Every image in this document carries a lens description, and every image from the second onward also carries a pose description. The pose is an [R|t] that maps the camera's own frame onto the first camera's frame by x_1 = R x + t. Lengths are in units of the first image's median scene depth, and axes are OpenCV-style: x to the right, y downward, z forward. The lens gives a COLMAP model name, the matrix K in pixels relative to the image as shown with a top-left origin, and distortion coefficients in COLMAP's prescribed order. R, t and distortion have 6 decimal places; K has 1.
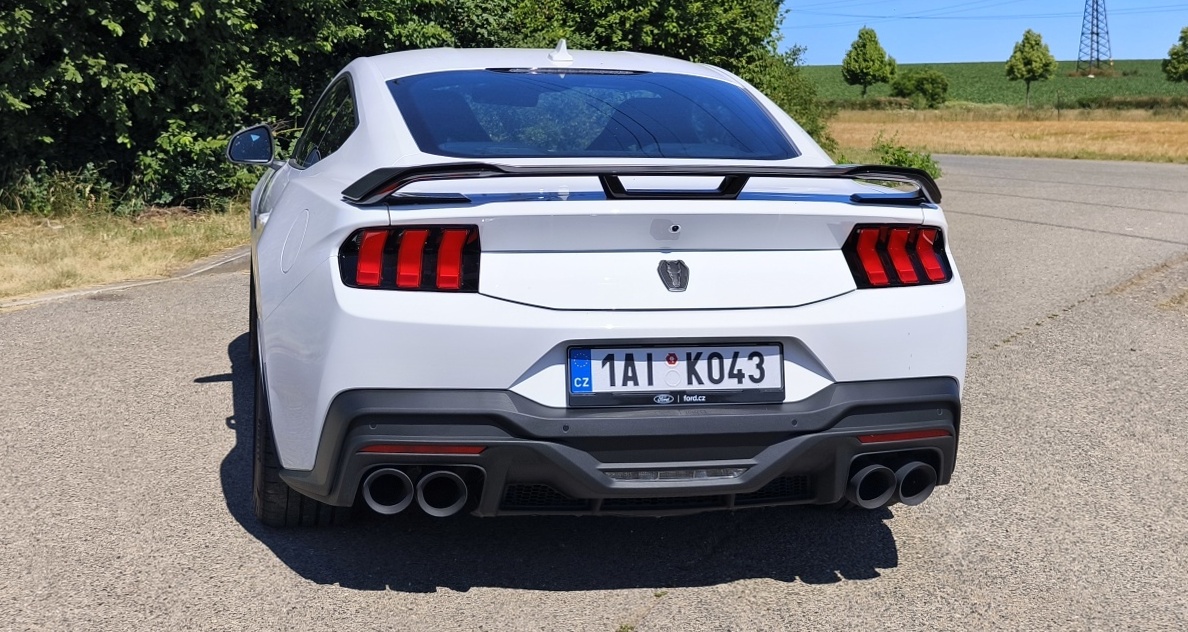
lens RADIAL K [[1767.9, 0, 594.0], [0, 1767.9, 316.0], [0, 0, 1]] dist [-0.025940, -0.076107]
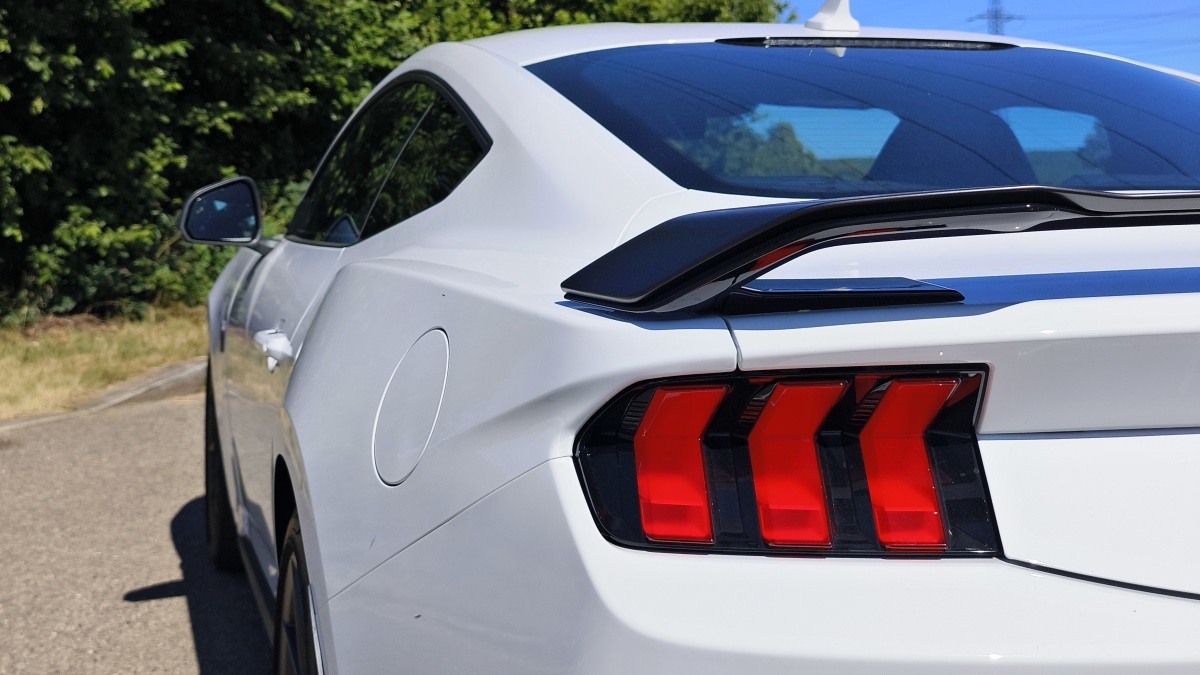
lens RADIAL K [[1759.3, 0, 600.0], [0, 1759.3, 337.5], [0, 0, 1]] dist [-0.030901, -0.023160]
pose [[0.998054, -0.018203, 0.059637, -0.050413], [0.020755, 0.998883, -0.042461, -0.013351], [-0.058797, 0.043616, 0.997317, 0.198632]]
